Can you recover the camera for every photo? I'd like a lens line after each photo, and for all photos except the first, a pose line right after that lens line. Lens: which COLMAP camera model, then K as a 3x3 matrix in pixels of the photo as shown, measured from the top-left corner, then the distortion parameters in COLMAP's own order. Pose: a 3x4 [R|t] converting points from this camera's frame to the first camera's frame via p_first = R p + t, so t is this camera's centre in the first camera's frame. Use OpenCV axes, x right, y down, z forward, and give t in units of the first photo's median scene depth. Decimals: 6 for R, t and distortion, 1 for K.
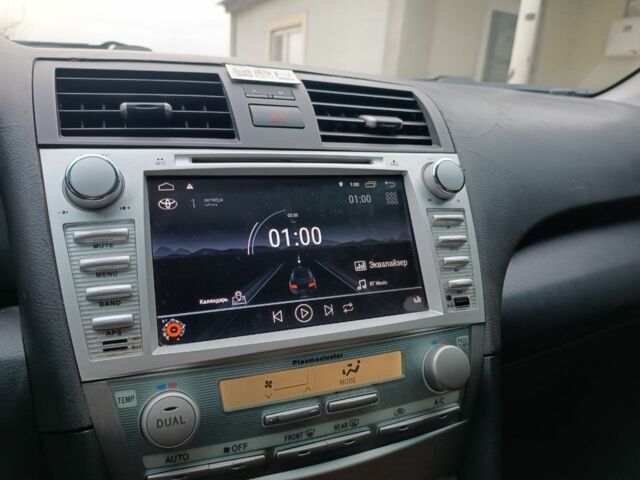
lens RADIAL K [[462.7, 0, 320.0], [0, 462.7, 240.0], [0, 0, 1]] dist [0.066737, -0.118122]
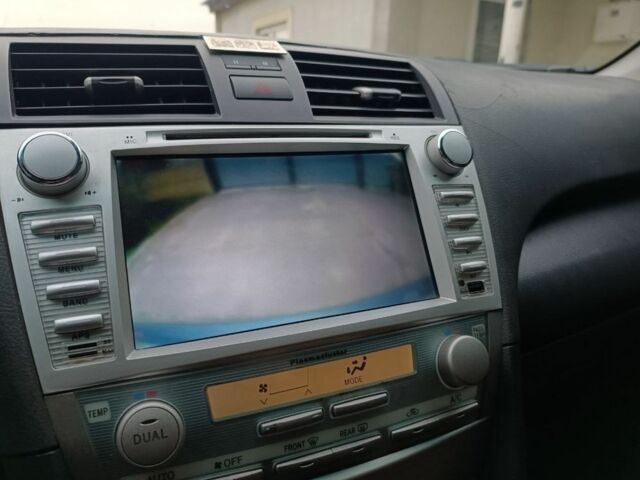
lens RADIAL K [[467.3, 0, 320.0], [0, 467.3, 240.0], [0, 0, 1]] dist [0.000798, -0.007521]
pose [[0.999142, -0.039789, 0.011523, -0.002897], [0.039765, 0.999206, 0.002256, 0.030276], [-0.011603, -0.001796, 0.999931, 0.108175]]
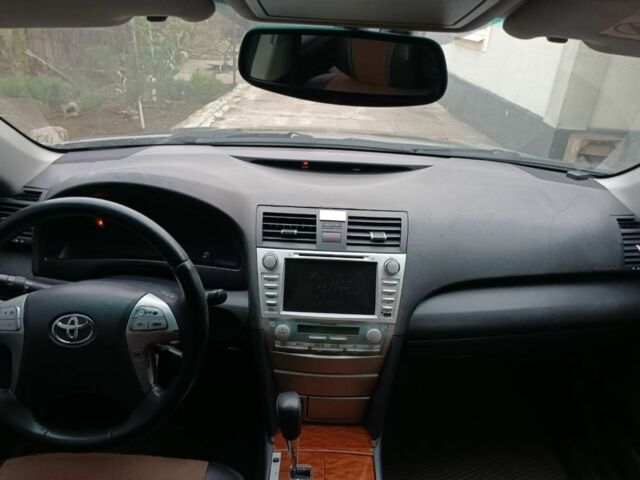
lens RADIAL K [[462.7, 0, 320.0], [0, 462.7, 240.0], [0, 0, 1]] dist [0.066737, -0.118122]
pose [[0.926422, 0.158453, -0.341518, 0.847403], [-0.101244, 0.978557, 0.179378, -0.791090], [0.362618, -0.131603, 0.922599, -1.694535]]
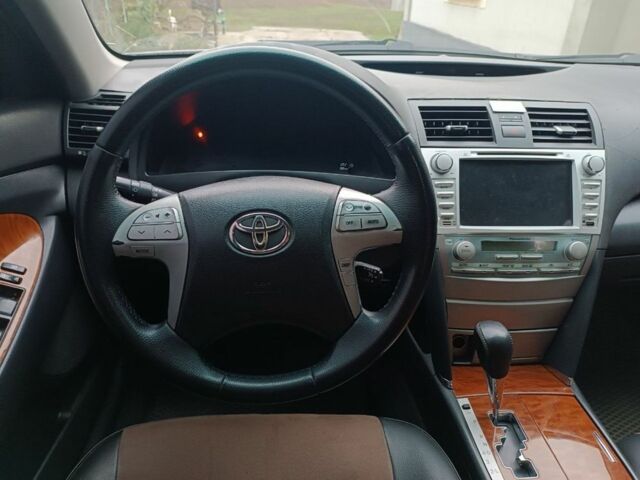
lens RADIAL K [[462.7, 0, 320.0], [0, 462.7, 240.0], [0, 0, 1]] dist [0.066737, -0.118122]
pose [[0.948915, 0.133180, -0.286047, -0.281398], [-0.071108, 0.973498, 0.217361, -0.192907], [0.307415, -0.185917, 0.933237, -1.551991]]
